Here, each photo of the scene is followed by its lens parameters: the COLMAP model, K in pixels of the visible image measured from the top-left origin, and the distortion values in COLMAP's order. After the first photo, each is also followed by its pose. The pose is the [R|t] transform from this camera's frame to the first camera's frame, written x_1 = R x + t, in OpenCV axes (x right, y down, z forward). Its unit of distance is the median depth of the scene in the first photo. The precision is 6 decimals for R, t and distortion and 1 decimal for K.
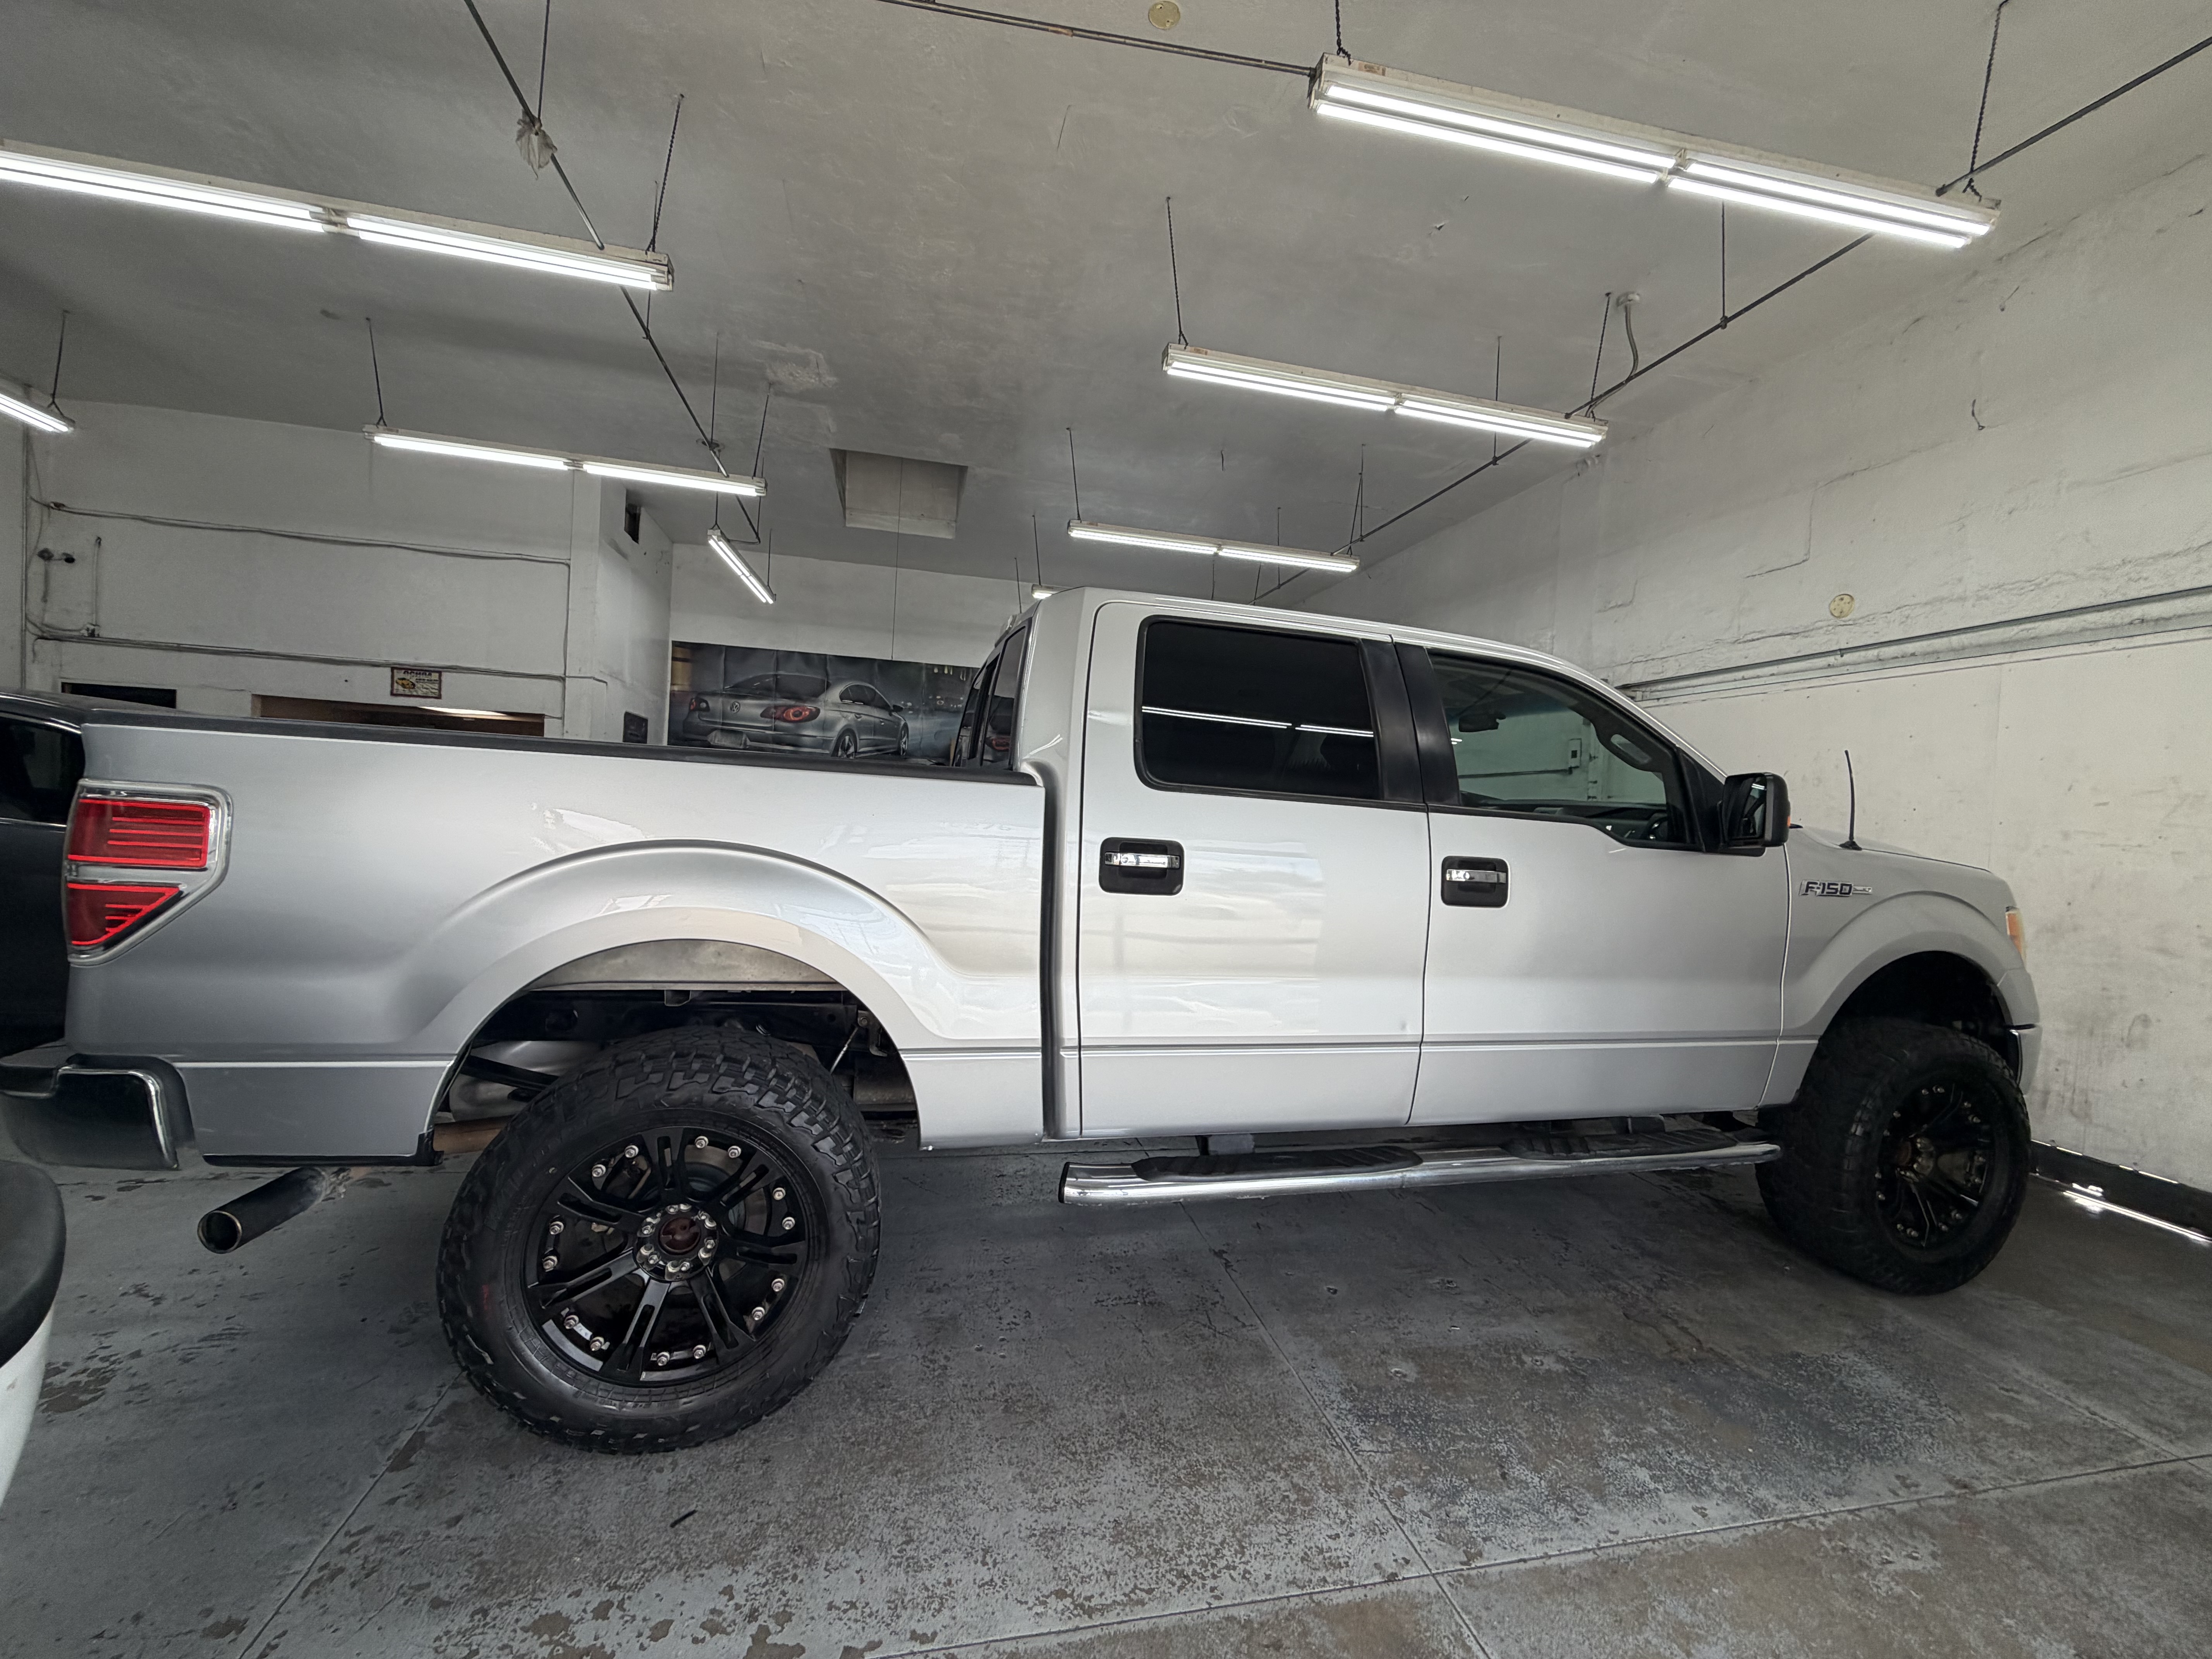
lens RADIAL K [[888.7, 0, 1099.7], [0, 888.7, 836.8], [0, 0, 1]] dist [0.000967, 0.000388]
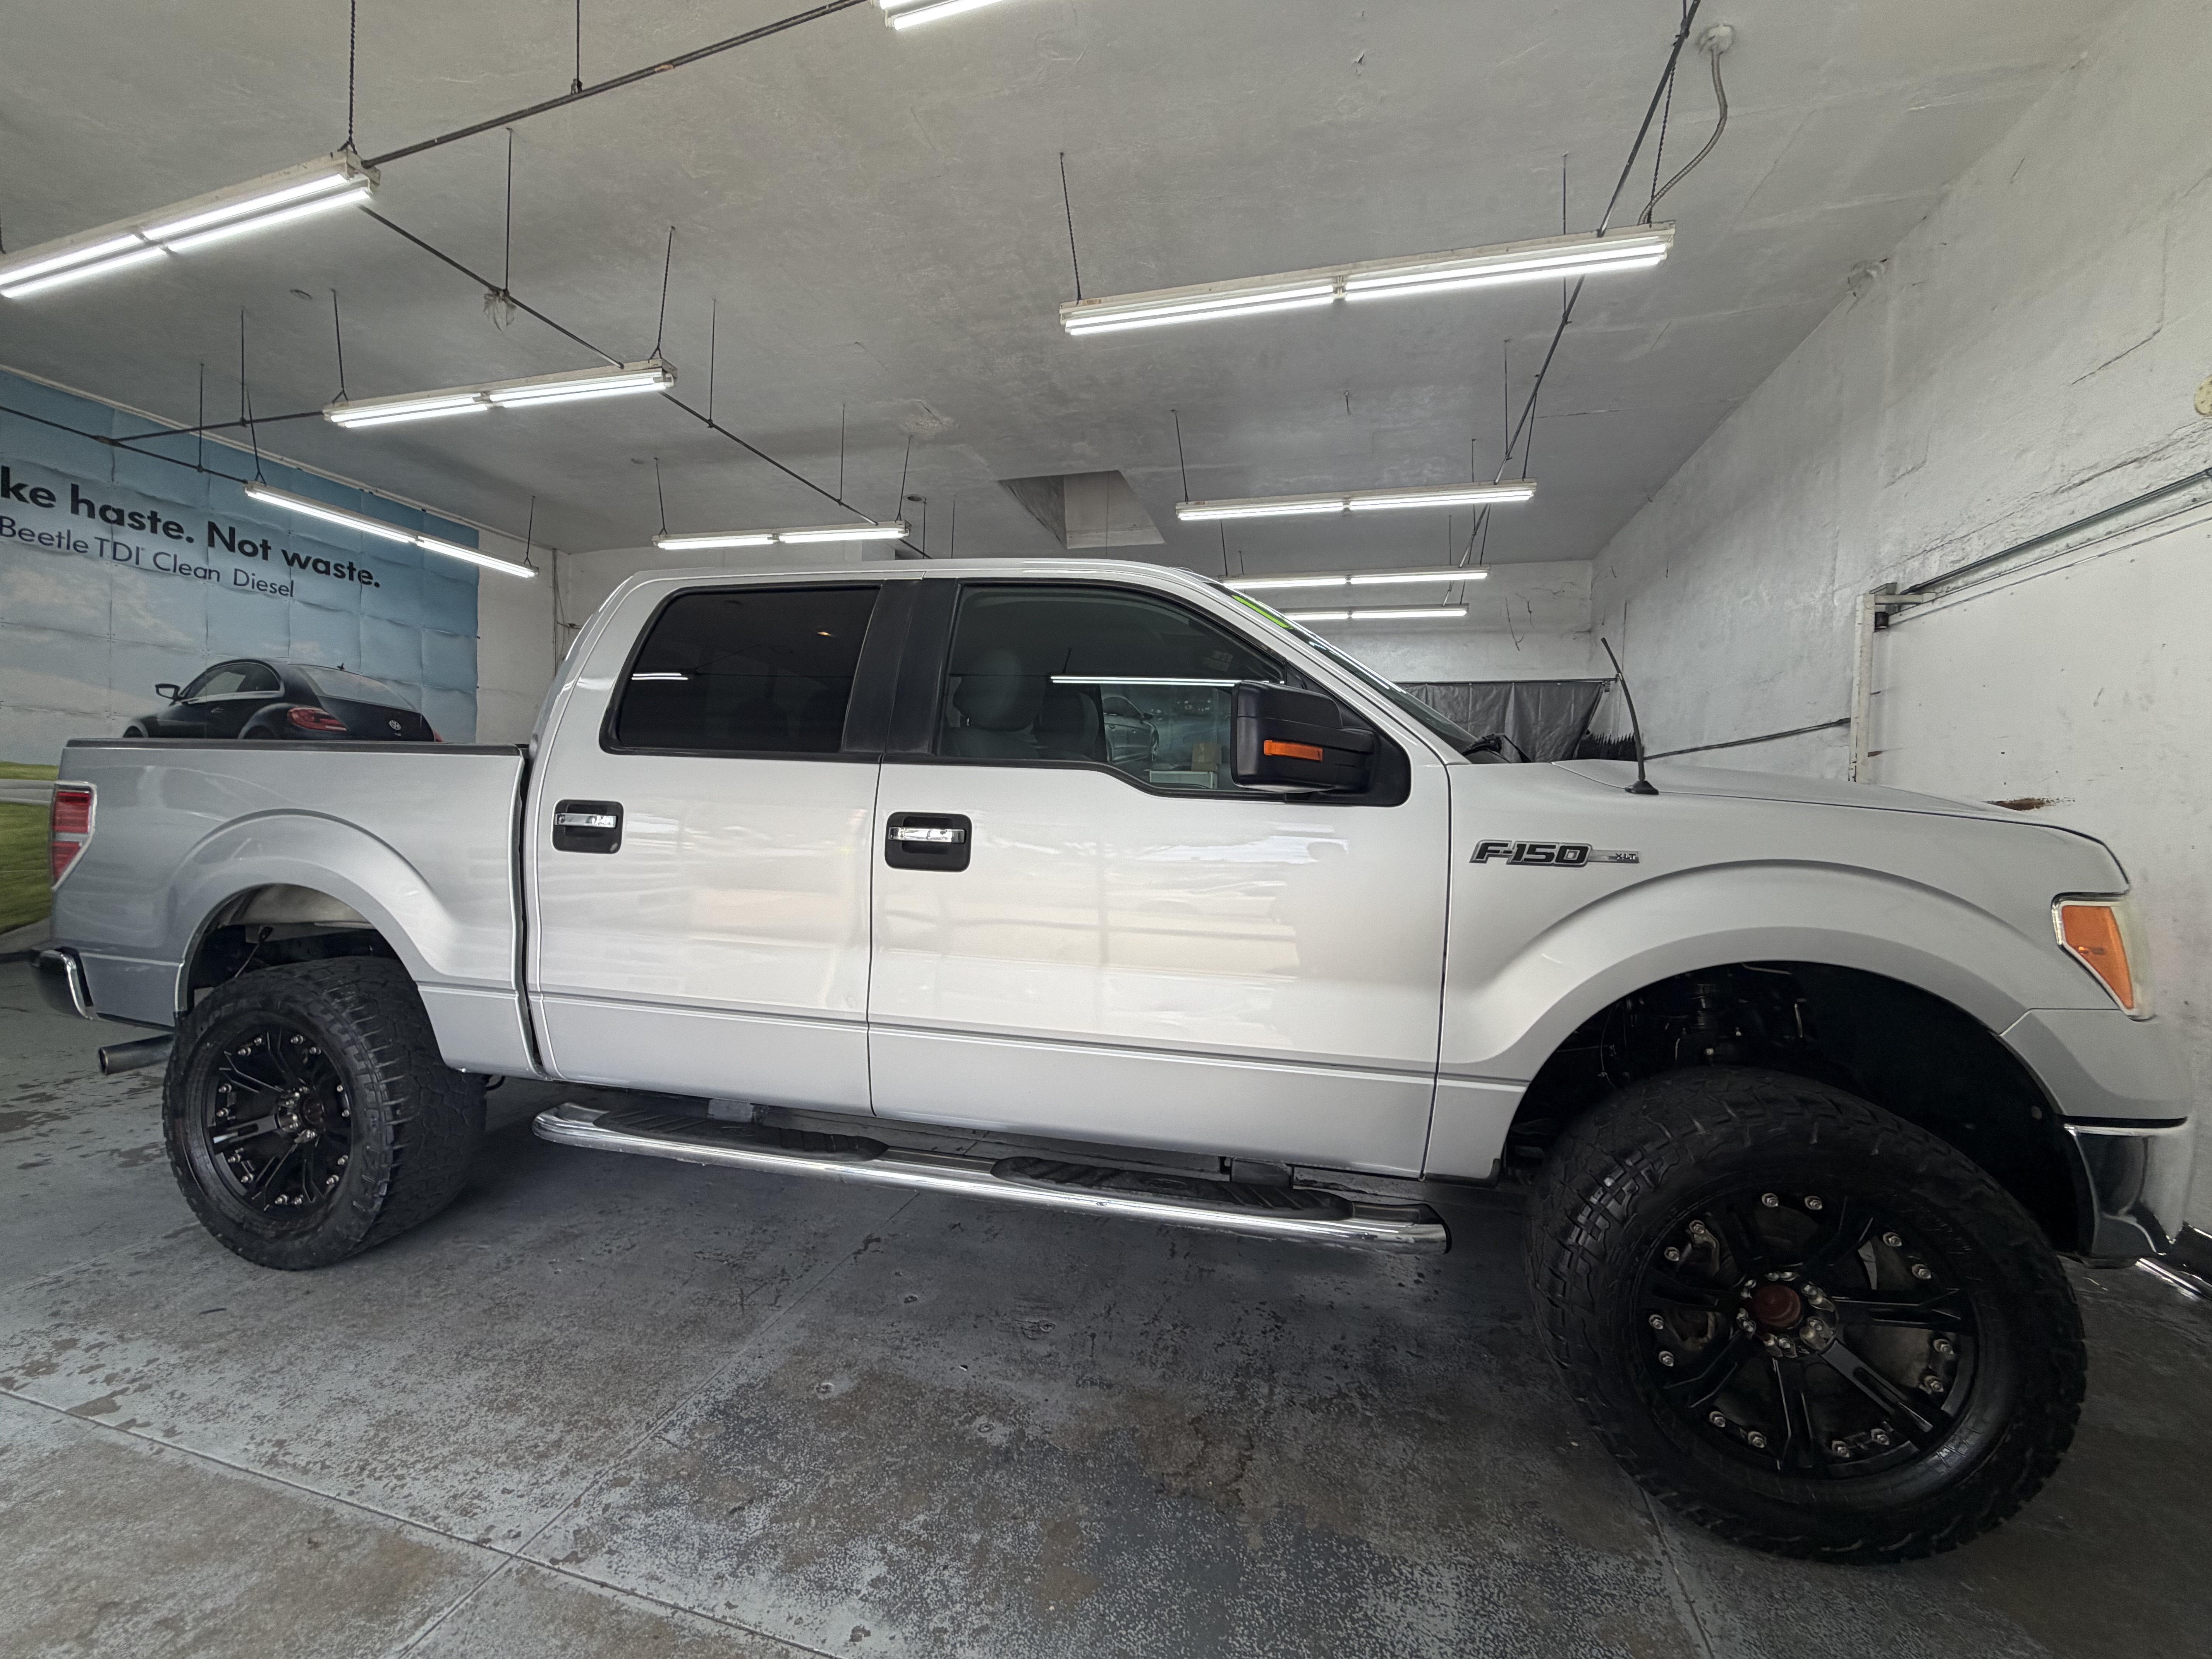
lens RADIAL K [[888.7, 0, 1099.7], [0, 888.7, 836.8], [0, 0, 1]] dist [0.000967, 0.000388]
pose [[0.879270, -0.016637, -0.476034, 0.945337], [0.008958, 0.999791, -0.018394, 0.061482], [0.476240, 0.011909, 0.879235, 0.312695]]
